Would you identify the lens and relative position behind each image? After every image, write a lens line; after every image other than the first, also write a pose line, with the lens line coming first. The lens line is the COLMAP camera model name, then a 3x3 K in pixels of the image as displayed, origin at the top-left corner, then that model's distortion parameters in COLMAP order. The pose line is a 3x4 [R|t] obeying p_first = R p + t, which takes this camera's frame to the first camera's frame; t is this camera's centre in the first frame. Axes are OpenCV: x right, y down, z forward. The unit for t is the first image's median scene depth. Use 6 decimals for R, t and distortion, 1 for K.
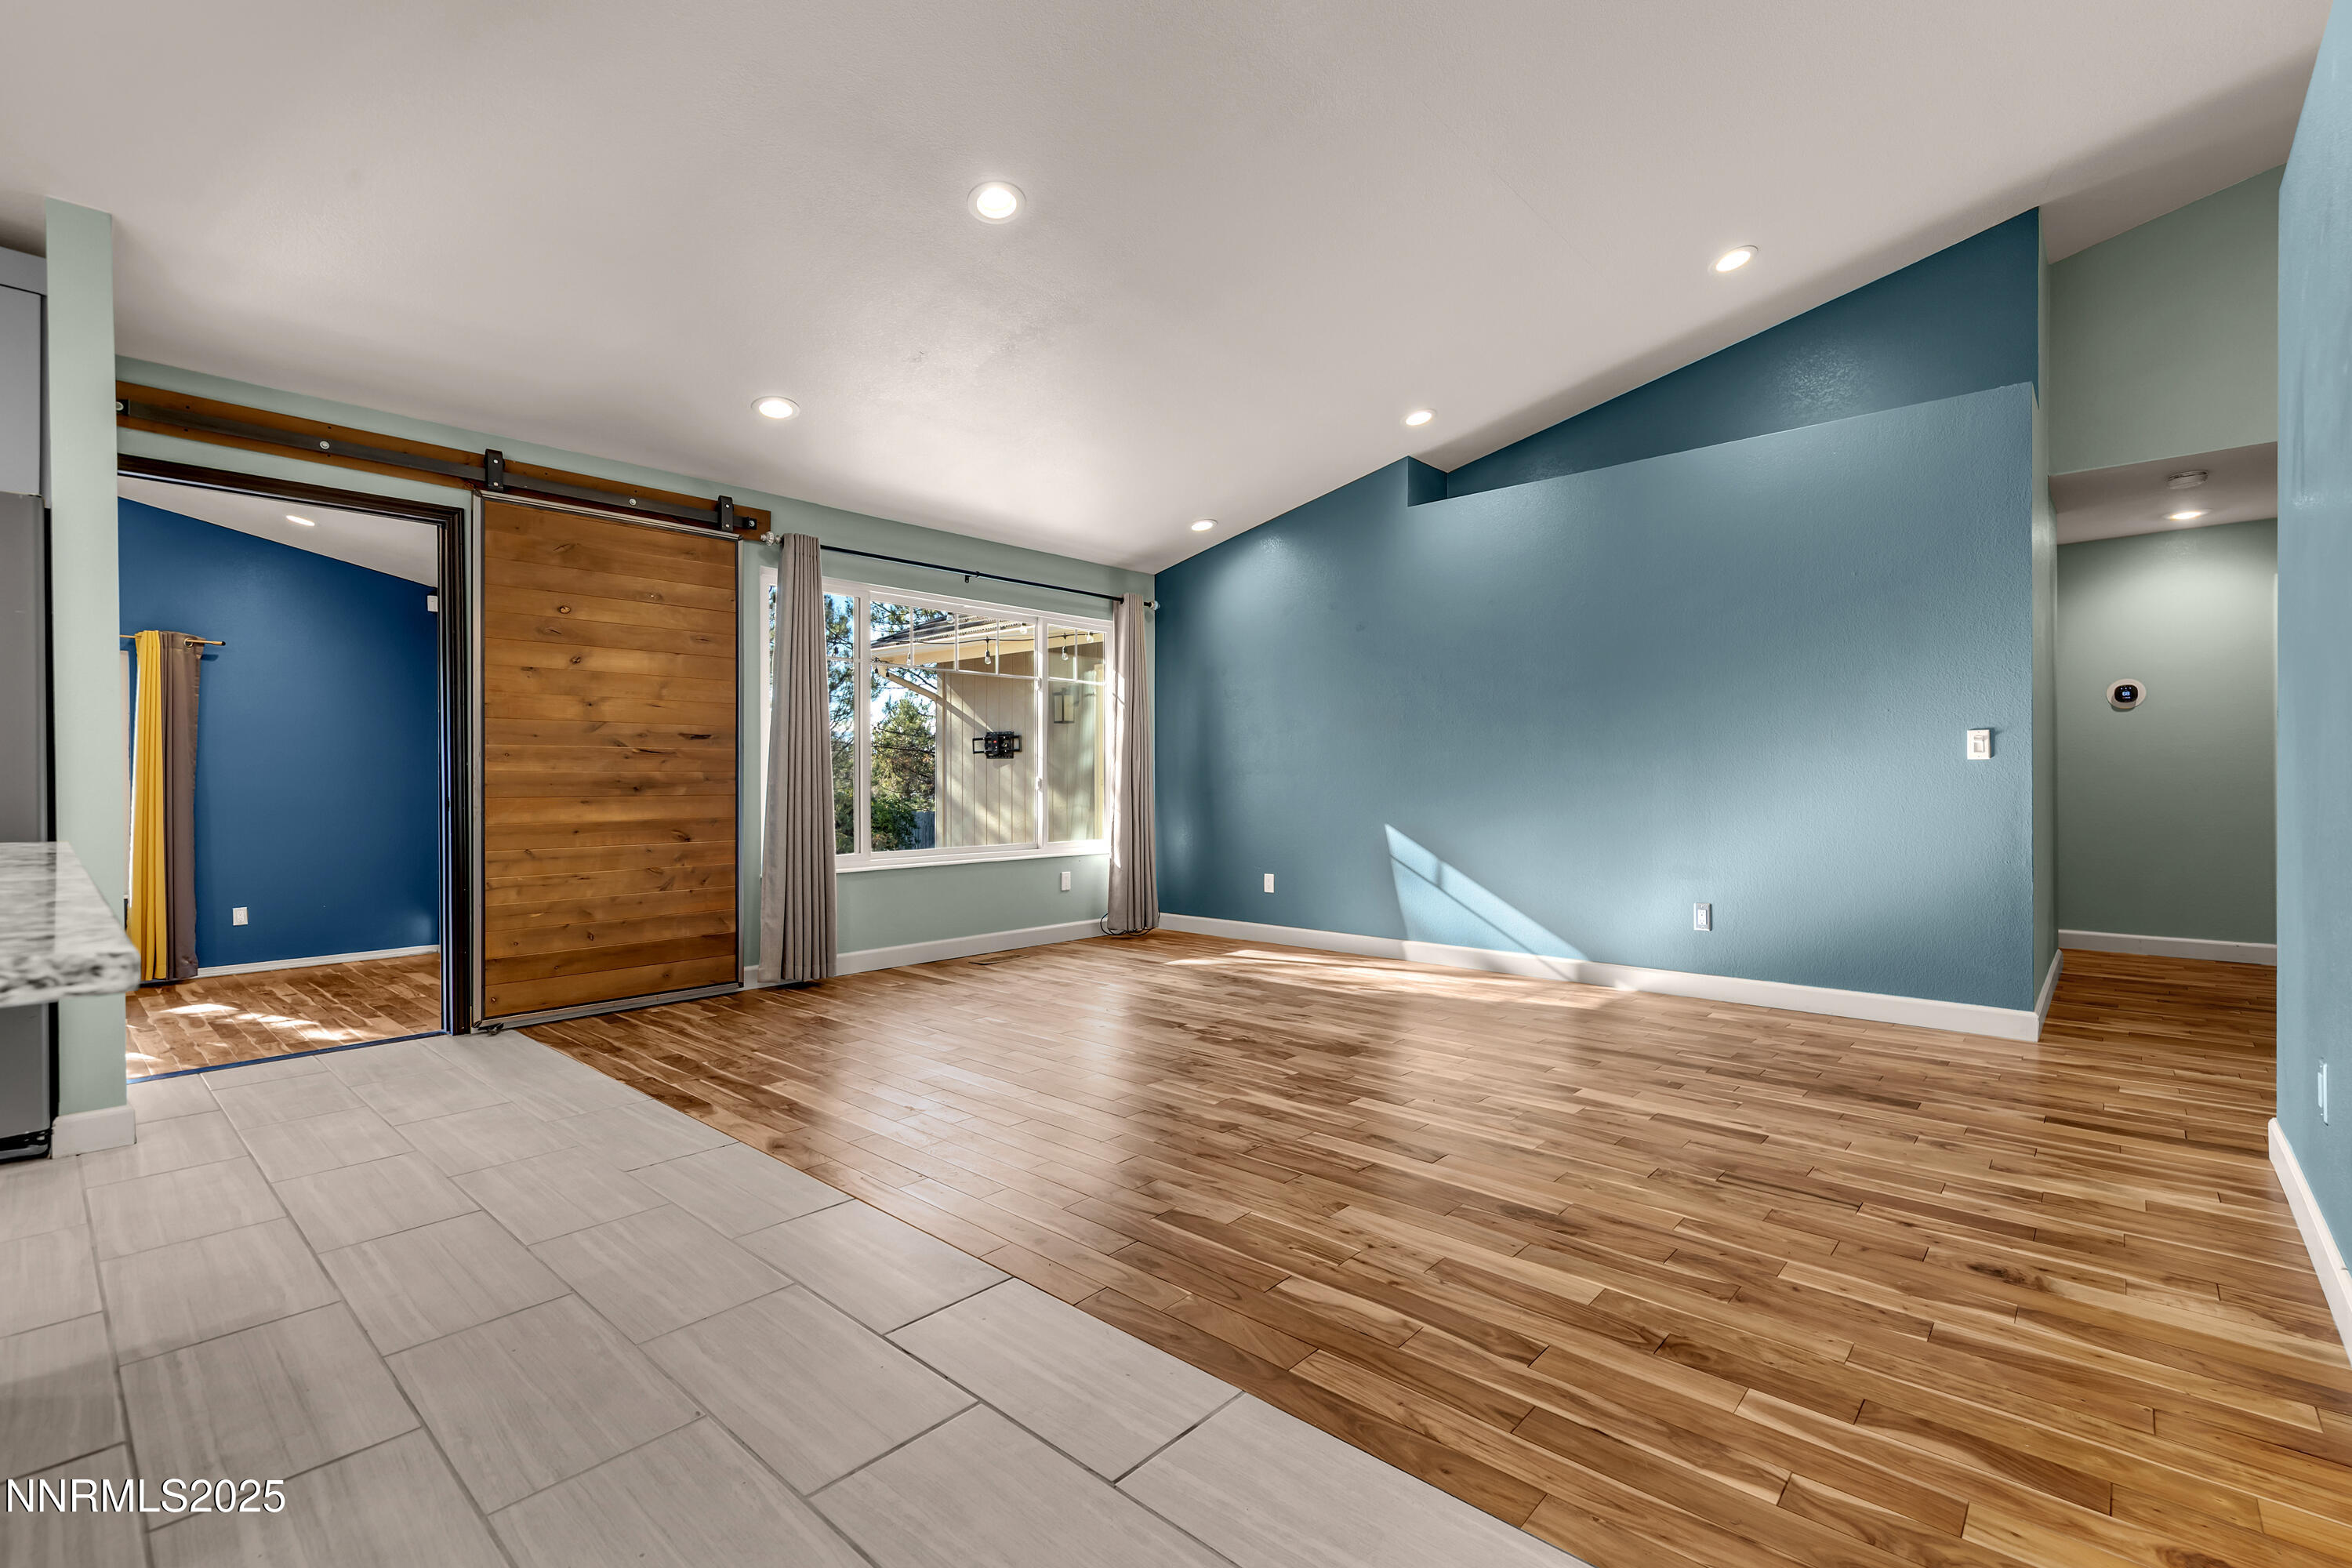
lens RADIAL K [[1001.9, 0, 1238.1], [0, 1001.9, 767.7], [0, 0, 1]] dist [0.003739, 0.000205]
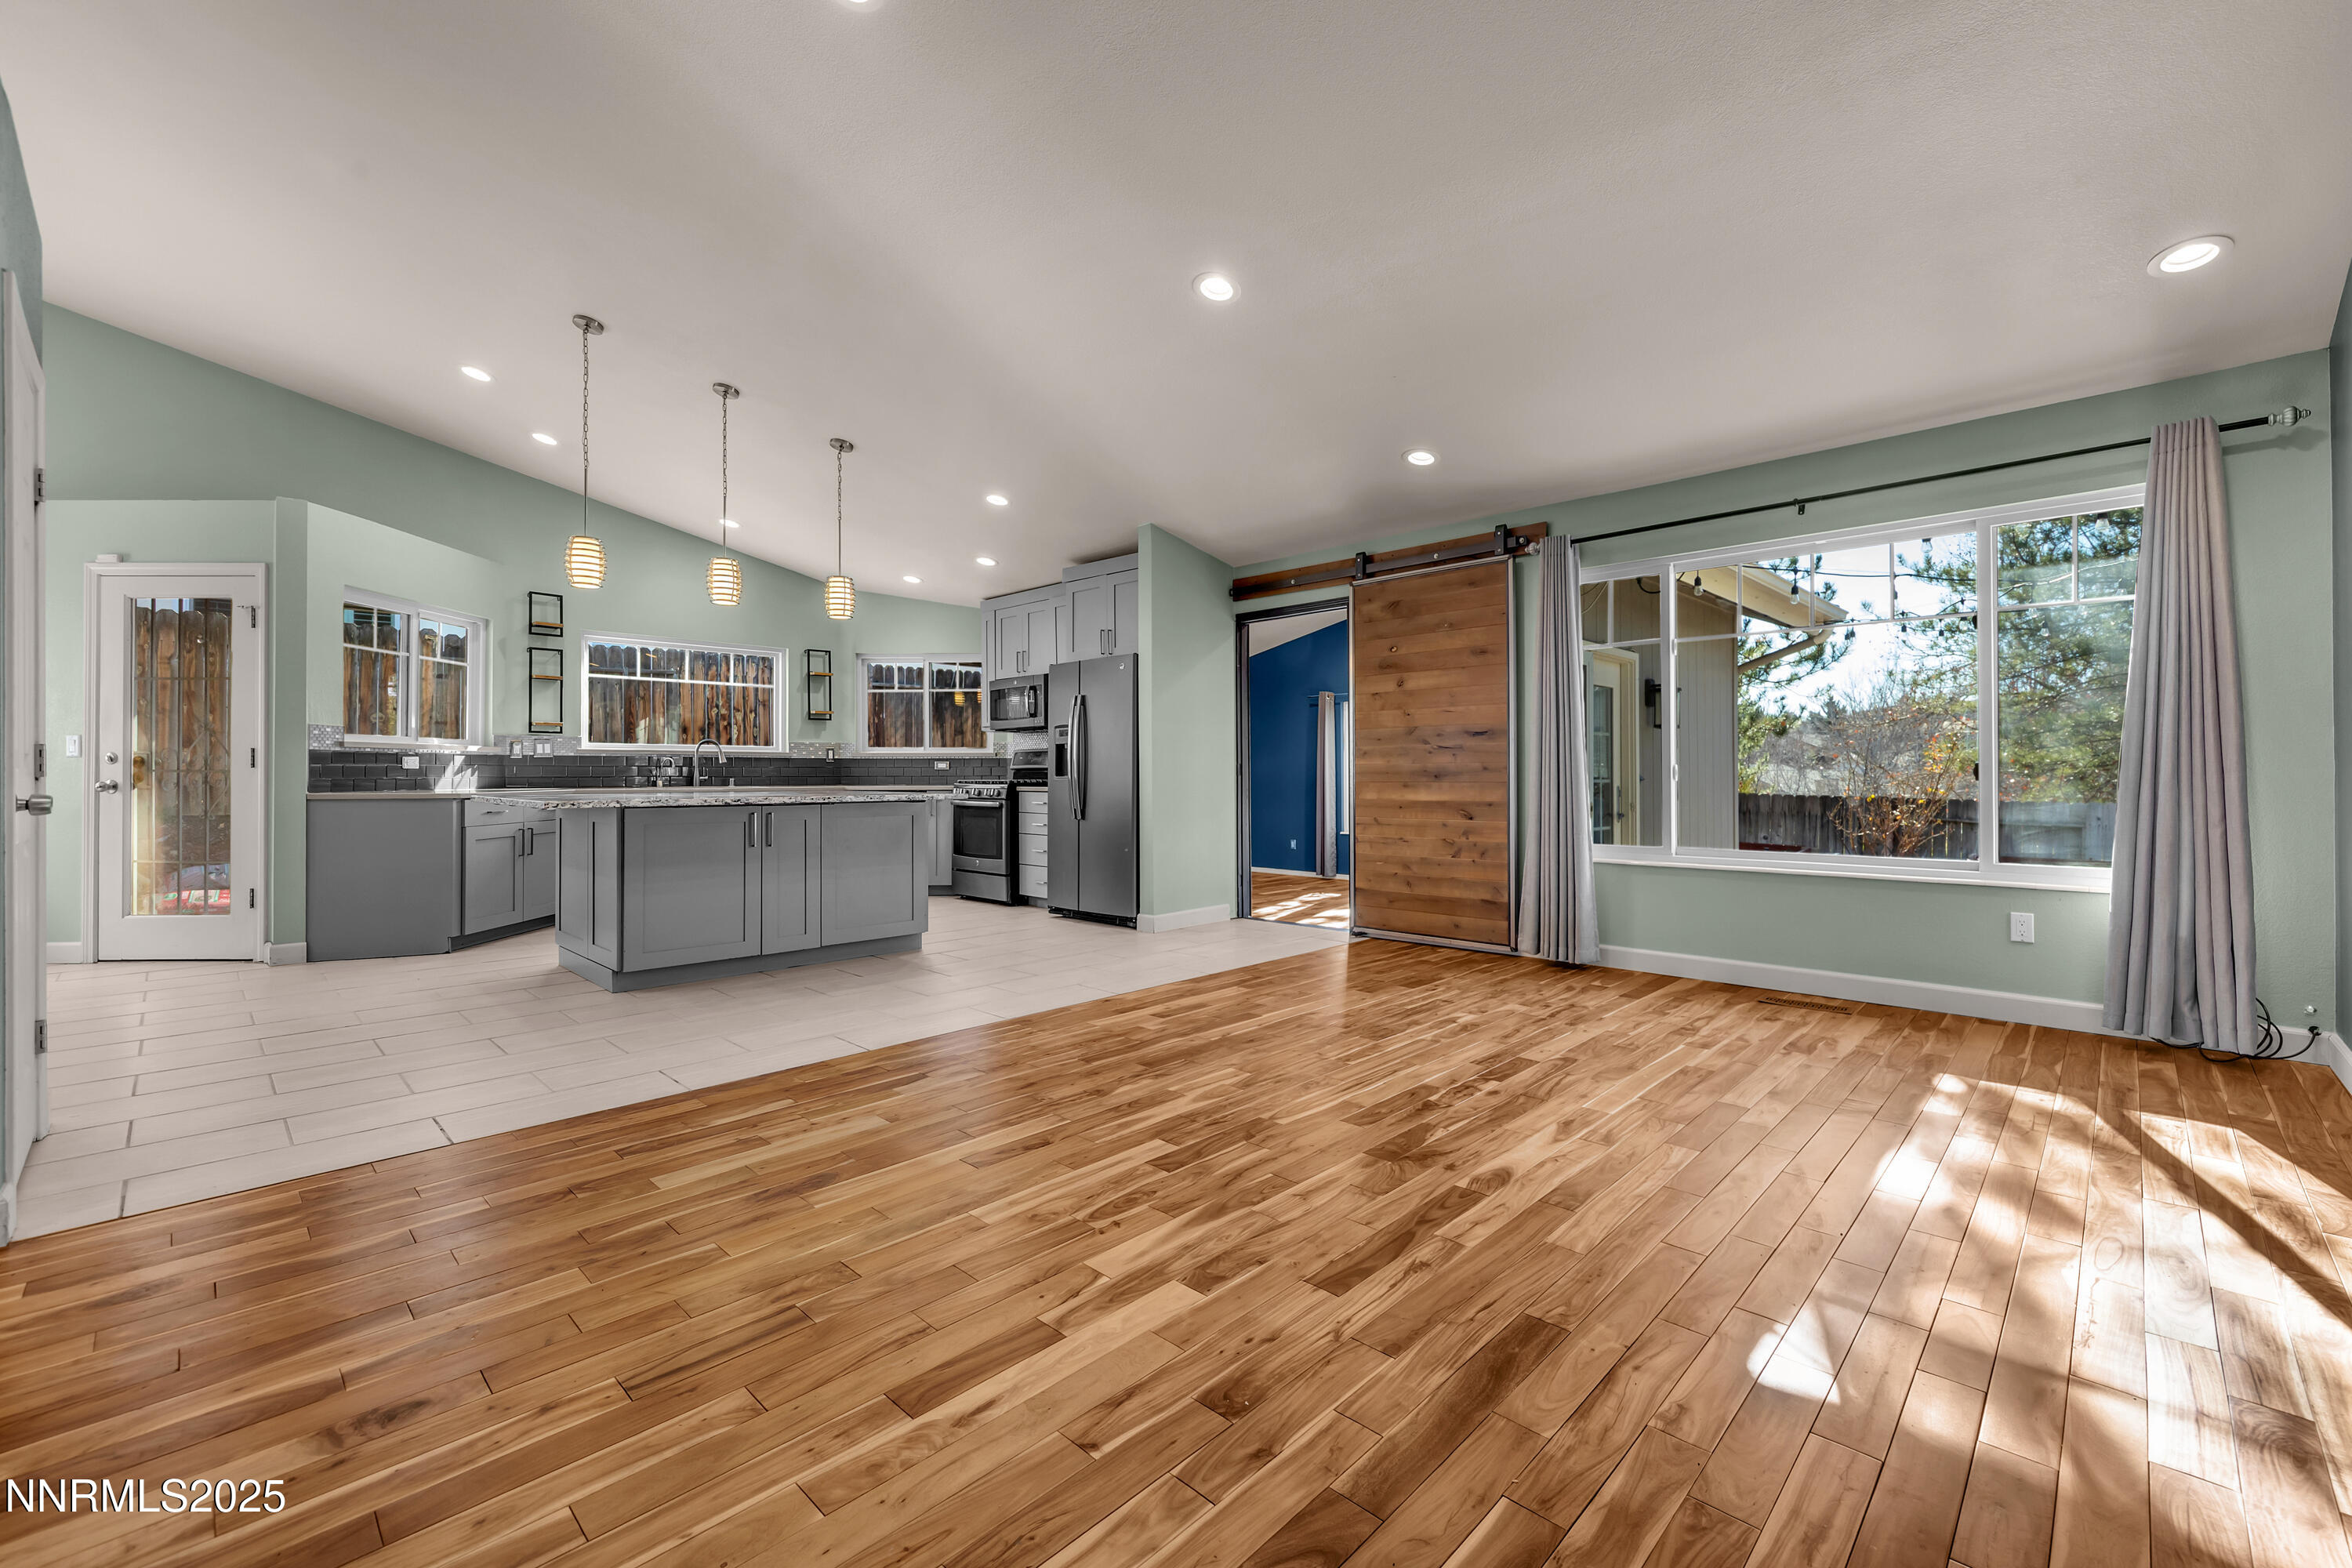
lens RADIAL K [[1001.9, 0, 1238.1], [0, 1001.9, 767.7], [0, 0, 1]] dist [0.003739, 0.000205]
pose [[-0.034285, -0.001840, -0.999410, 0.945933], [0.016599, 0.999859, -0.002410, 0.011378], [0.999274, -0.016672, -0.034250, 1.058346]]
